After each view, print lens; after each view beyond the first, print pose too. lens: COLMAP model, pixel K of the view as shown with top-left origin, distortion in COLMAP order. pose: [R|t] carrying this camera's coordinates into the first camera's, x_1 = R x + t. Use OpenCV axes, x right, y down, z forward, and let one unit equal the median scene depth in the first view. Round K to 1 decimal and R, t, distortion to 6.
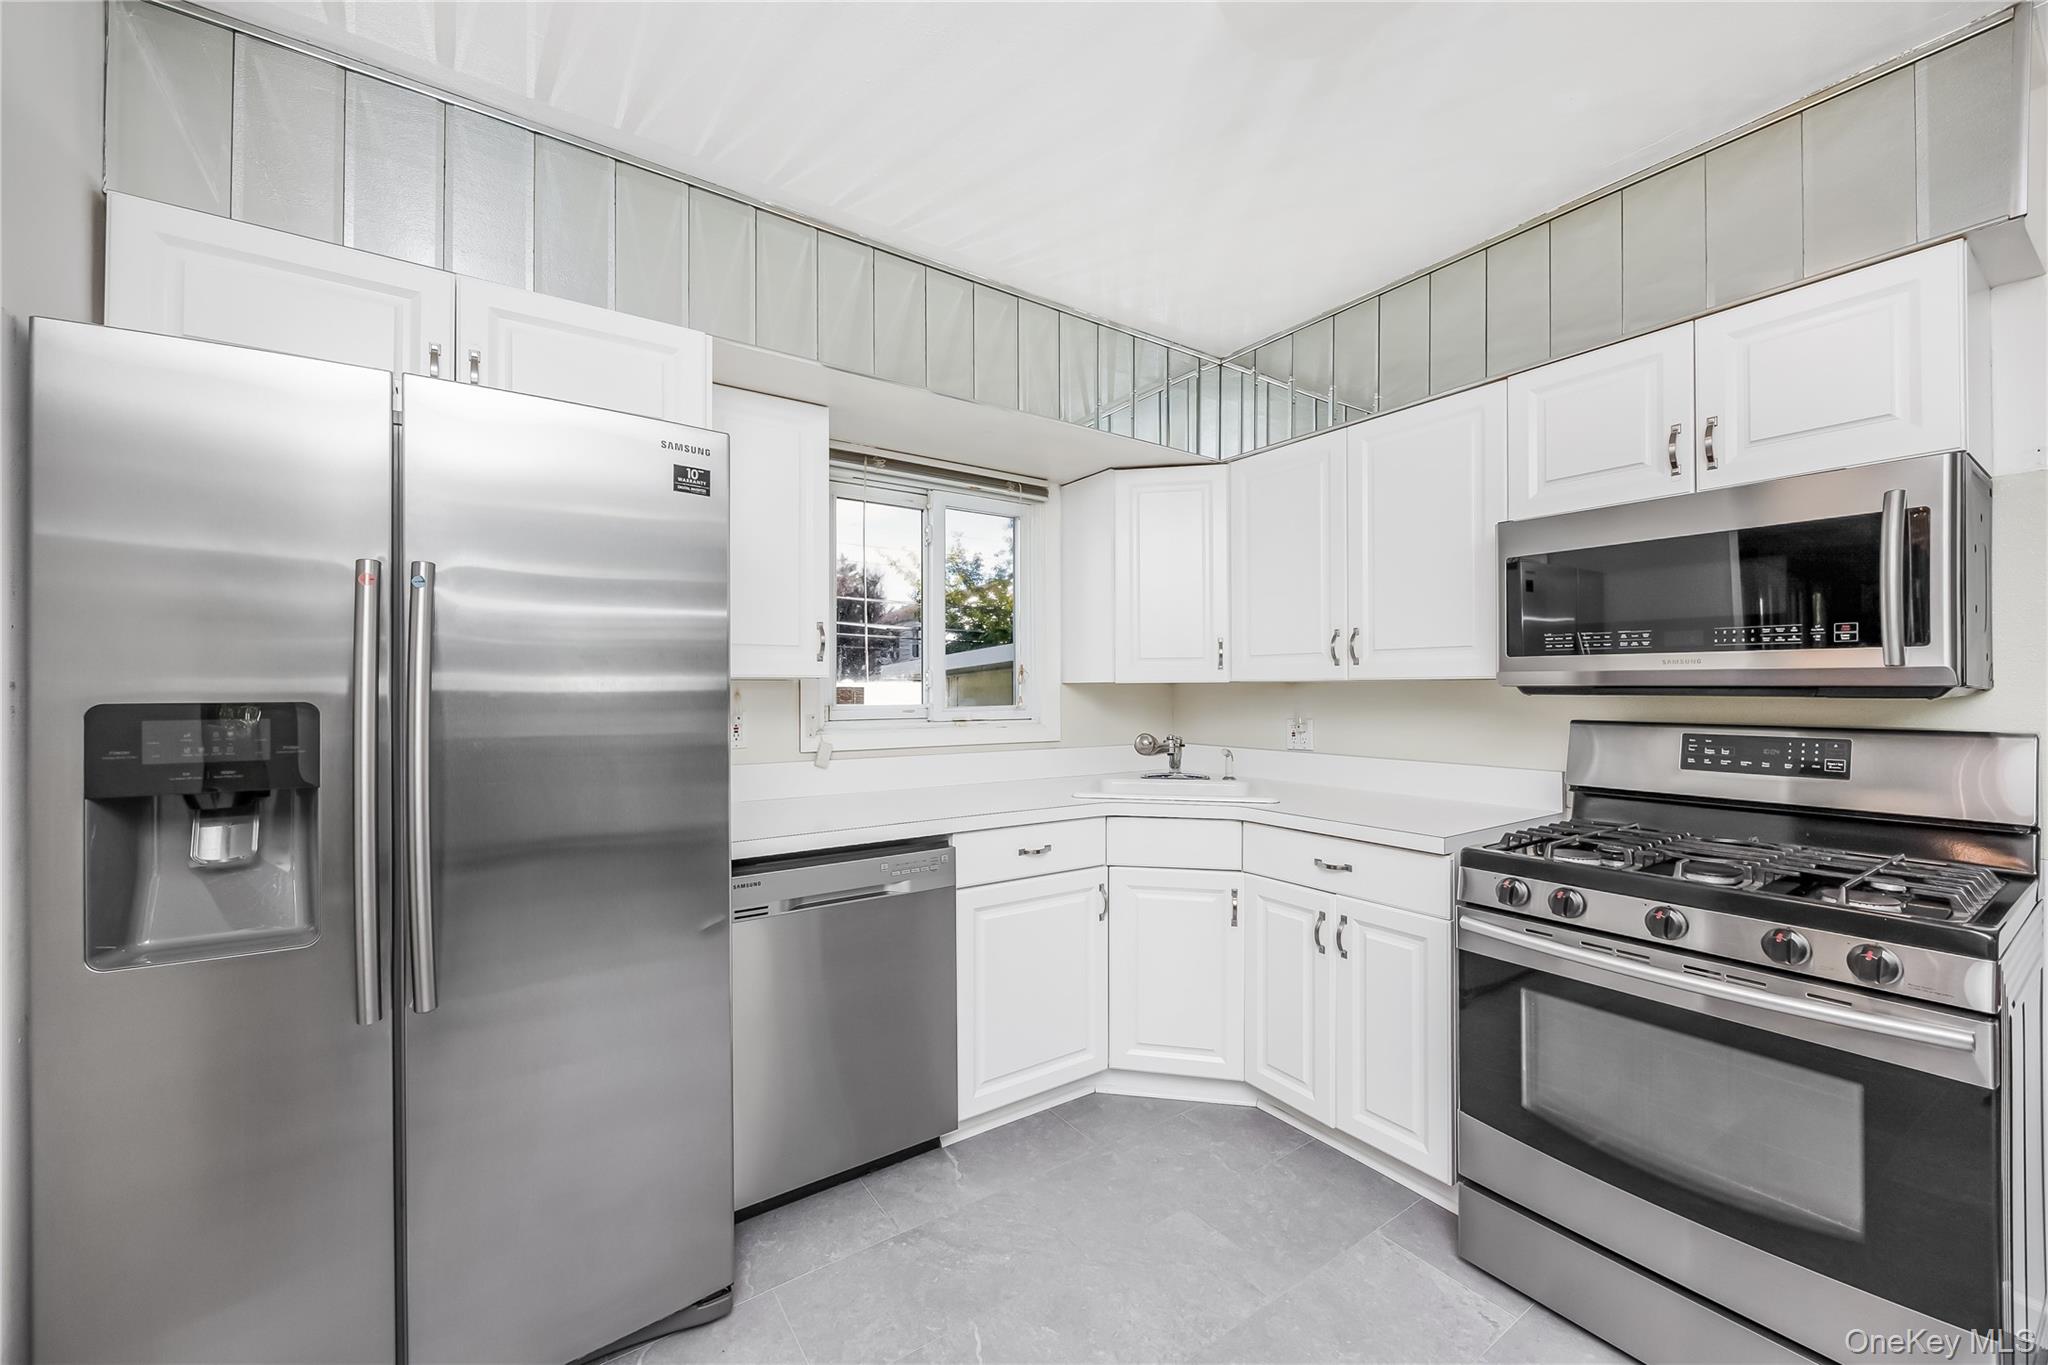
lens RADIAL K [[791.2, 0, 1024.8], [0, 791.2, 690.2], [0, 0, 1]] dist [-0.000099, 0.000095]
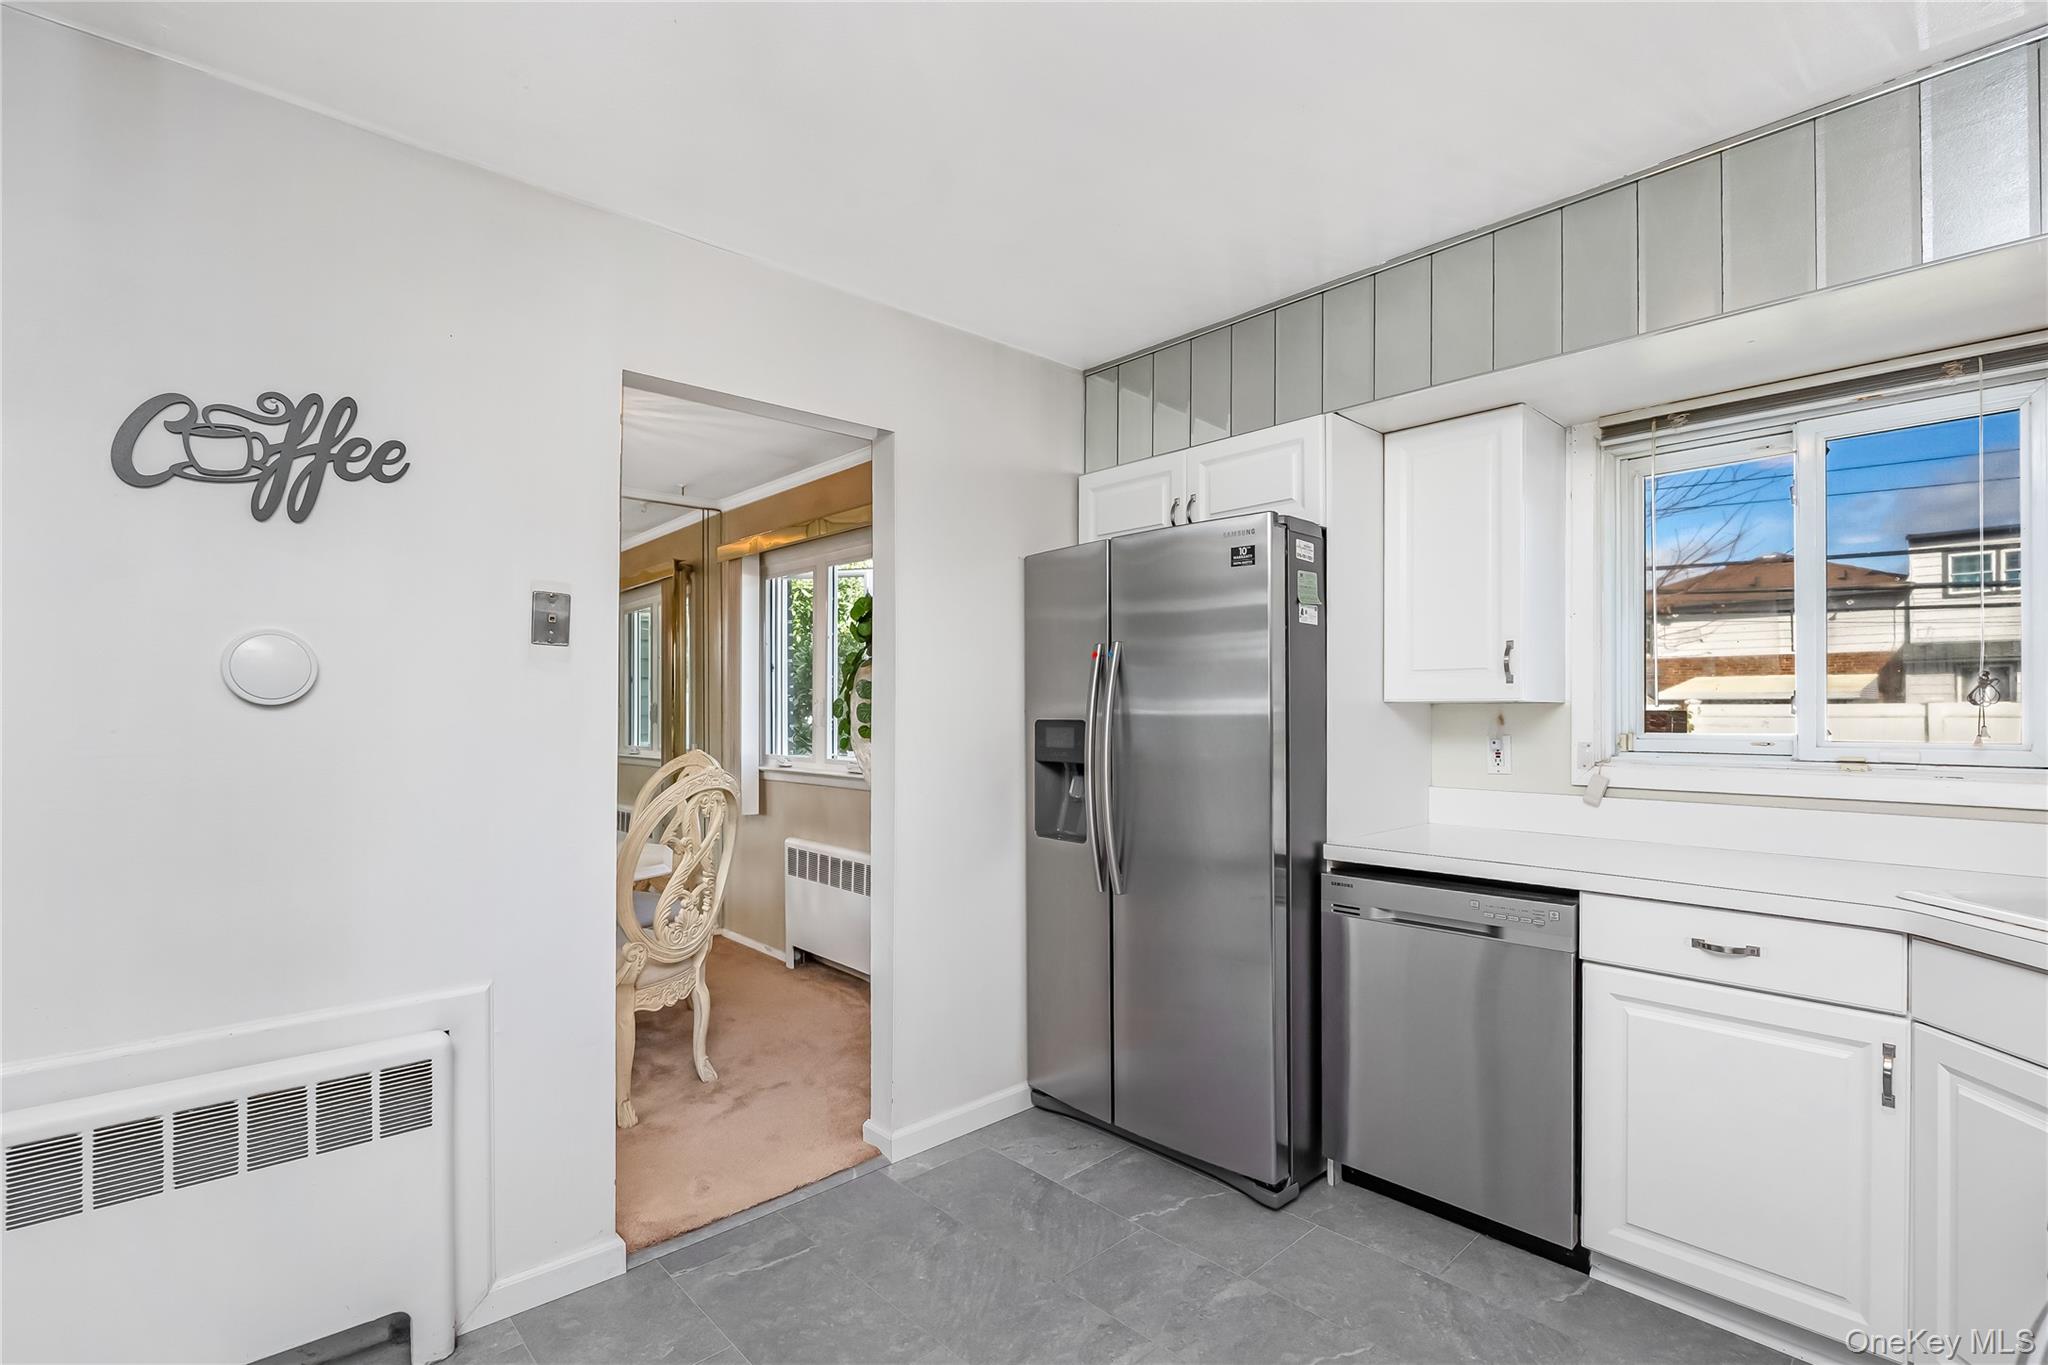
lens RADIAL K [[931.0, 0, 1030.6], [0, 931.0, 722.5], [0, 0, 1]] dist [-0.020560, -0.000091]
pose [[0.138879, 0.010126, -0.990258, 0.772152], [-0.001041, 0.999949, 0.010079, -0.001106], [0.990309, -0.000369, 0.138882, 0.310376]]
